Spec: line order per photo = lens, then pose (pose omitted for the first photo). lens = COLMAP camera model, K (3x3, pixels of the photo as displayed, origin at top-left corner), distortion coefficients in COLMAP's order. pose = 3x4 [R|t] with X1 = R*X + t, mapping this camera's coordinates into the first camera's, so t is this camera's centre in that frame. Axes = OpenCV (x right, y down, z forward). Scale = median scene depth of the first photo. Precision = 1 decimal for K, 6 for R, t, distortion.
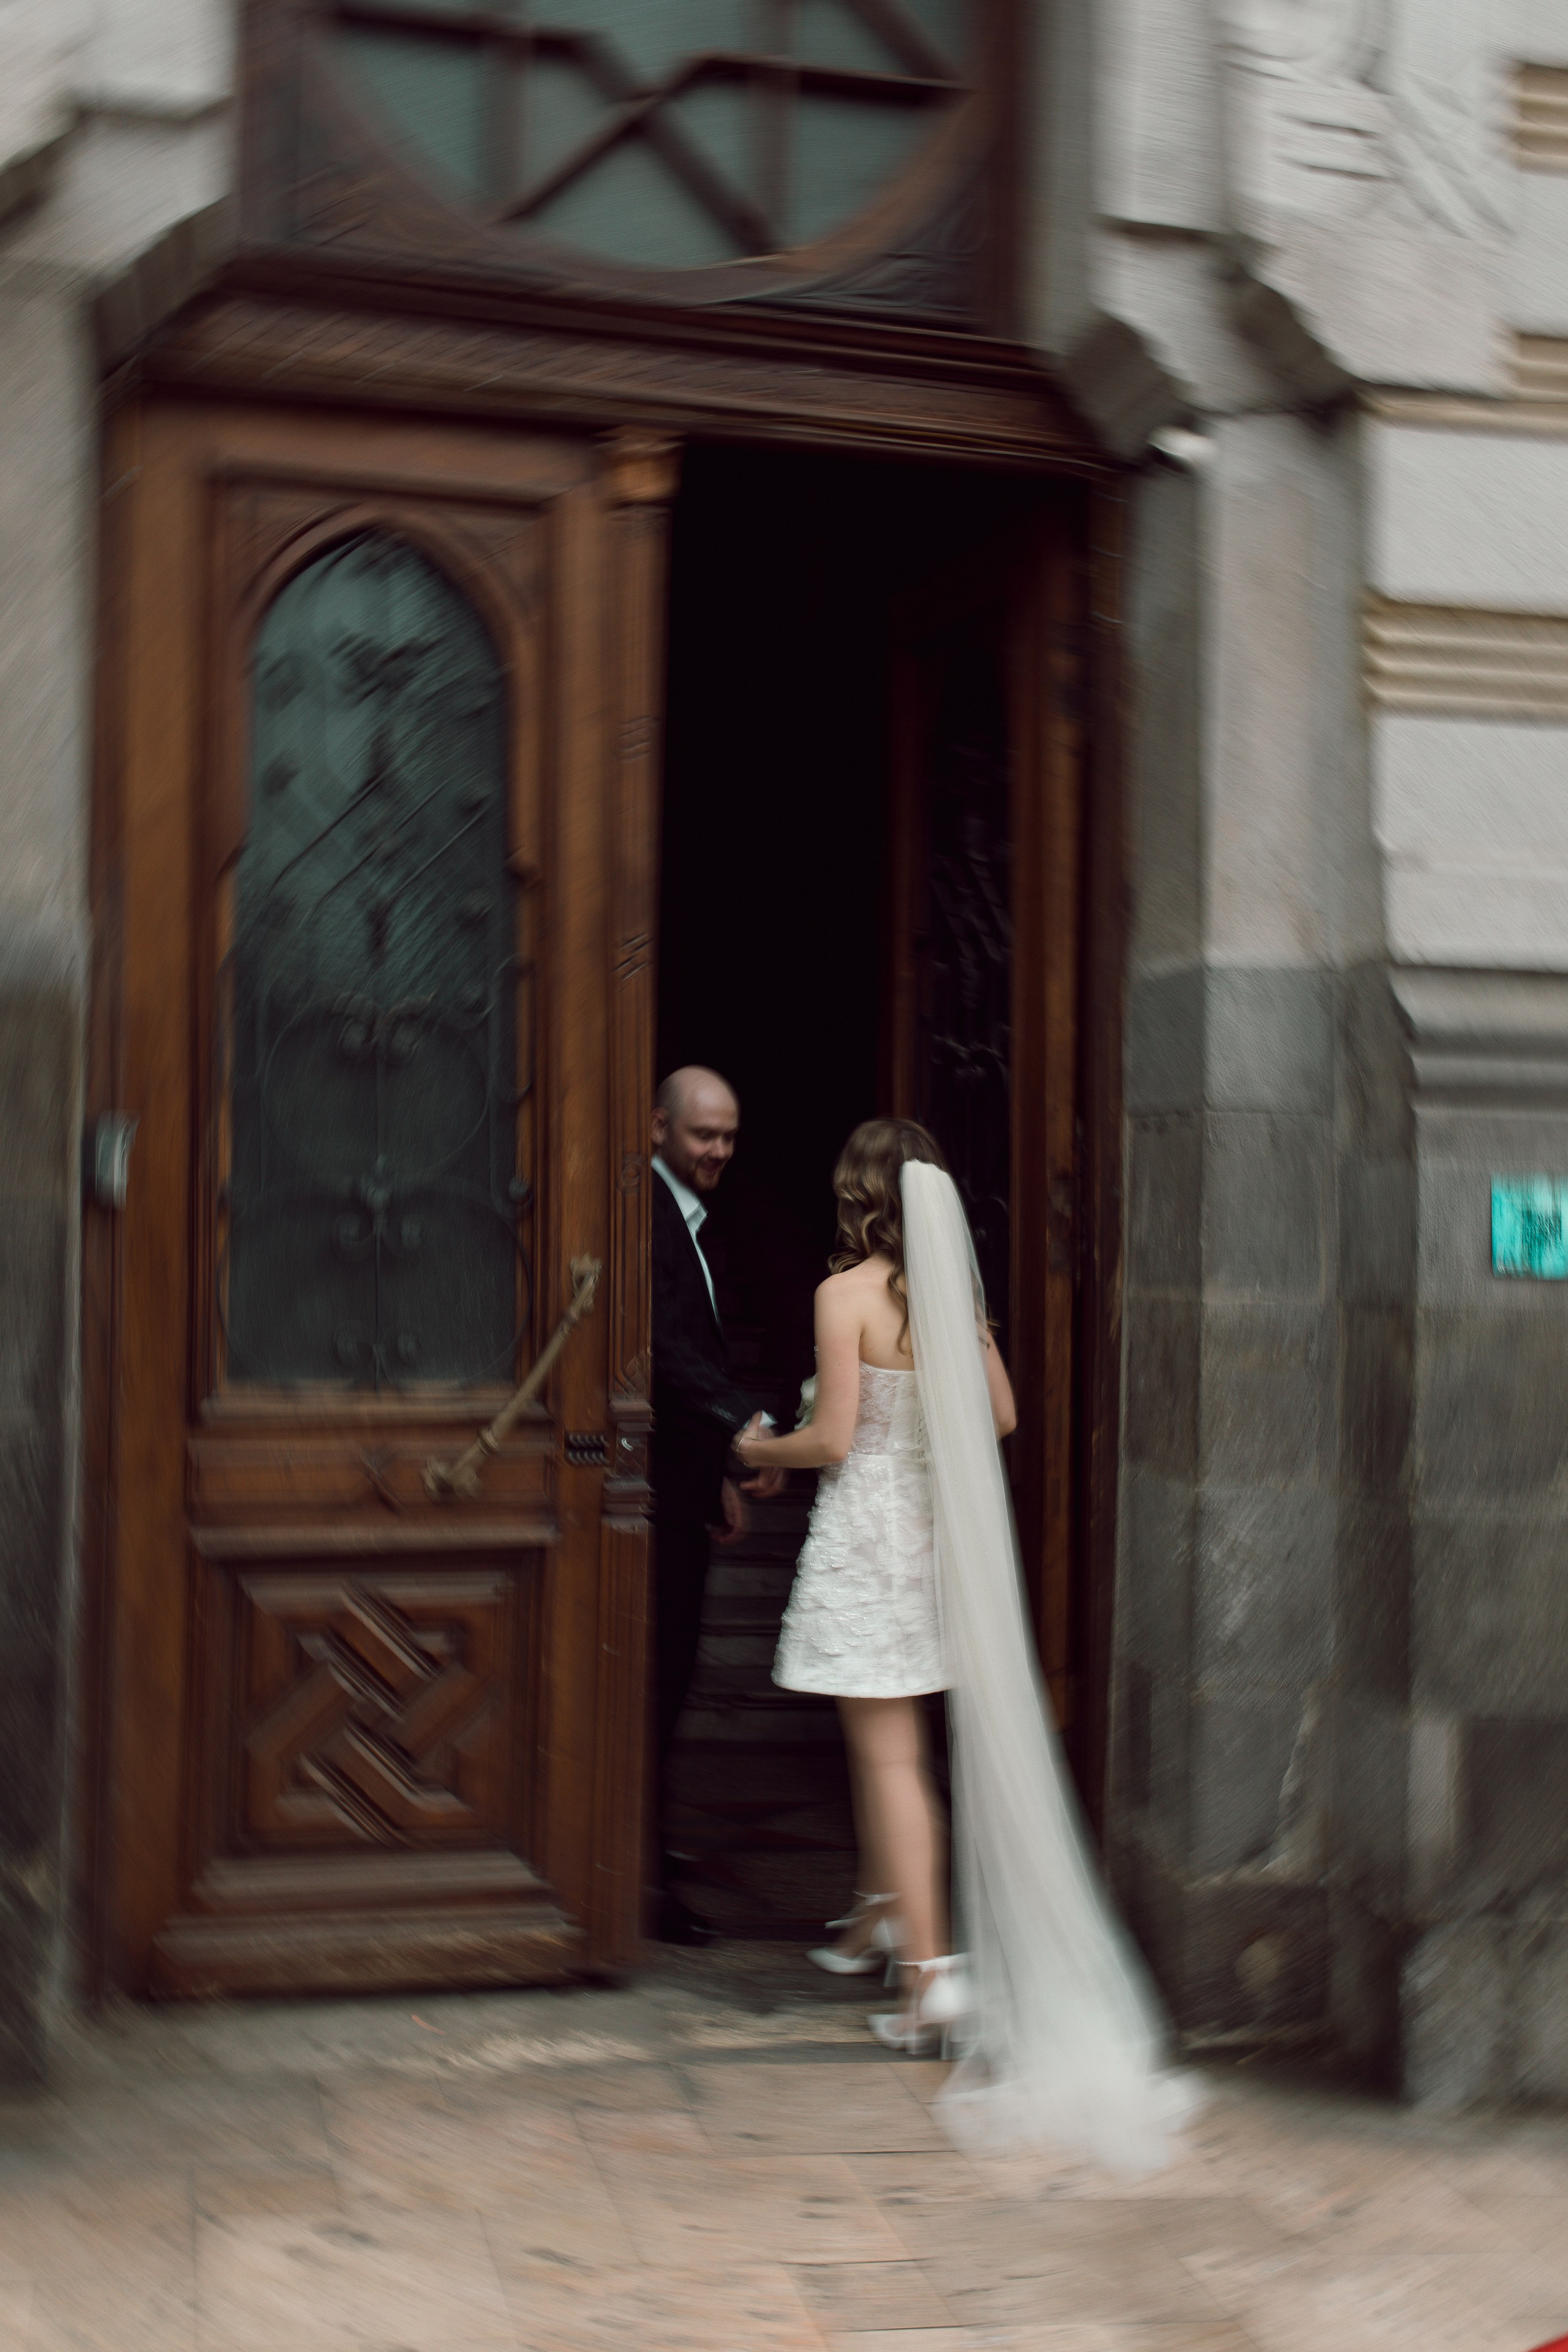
lens RADIAL K [[2279.1, 0, 749.2], [0, 2279.1, 1082.4], [0, 0, 1]] dist [0.005503, -0.003512]
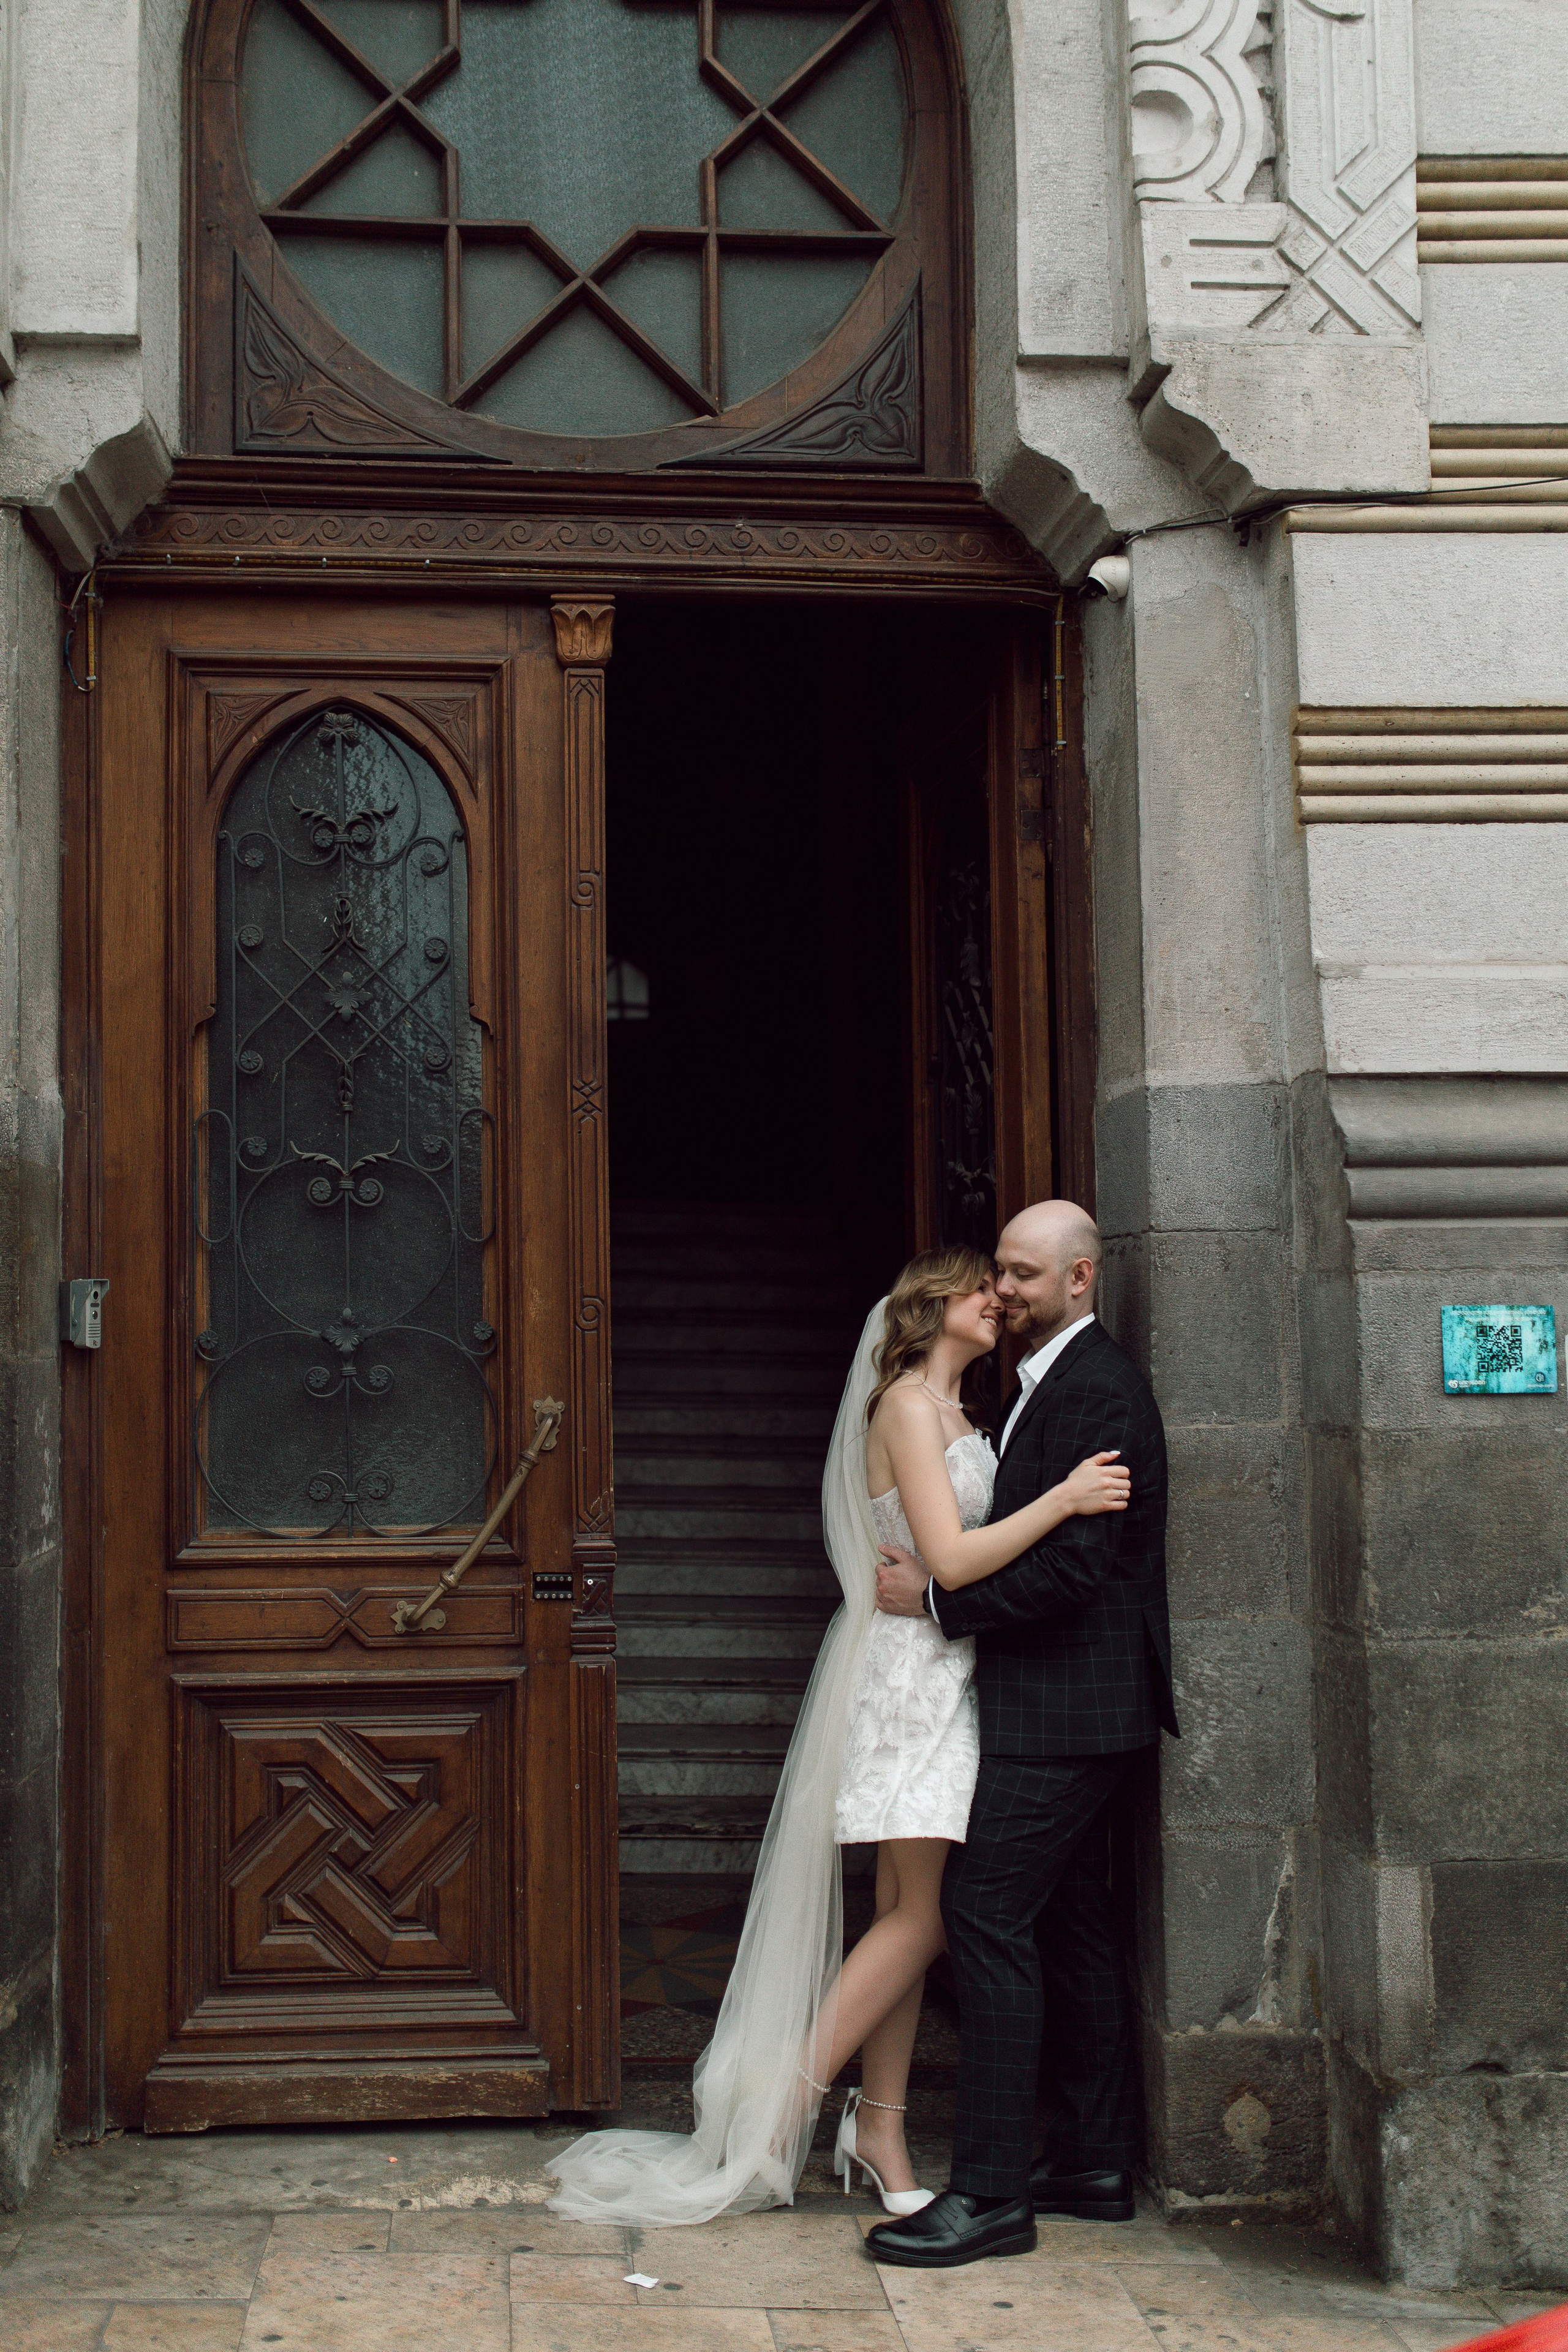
lens RADIAL K [[2279.1, 0, 749.2], [0, 2279.1, 1082.4], [0, 0, 1]] dist [0.005503, -0.003512]
pose [[0.987279, -0.041041, -0.153610, 0.181766], [0.033531, 0.998127, -0.051168, -0.008788], [0.155422, 0.045366, 0.986806, -0.001572]]
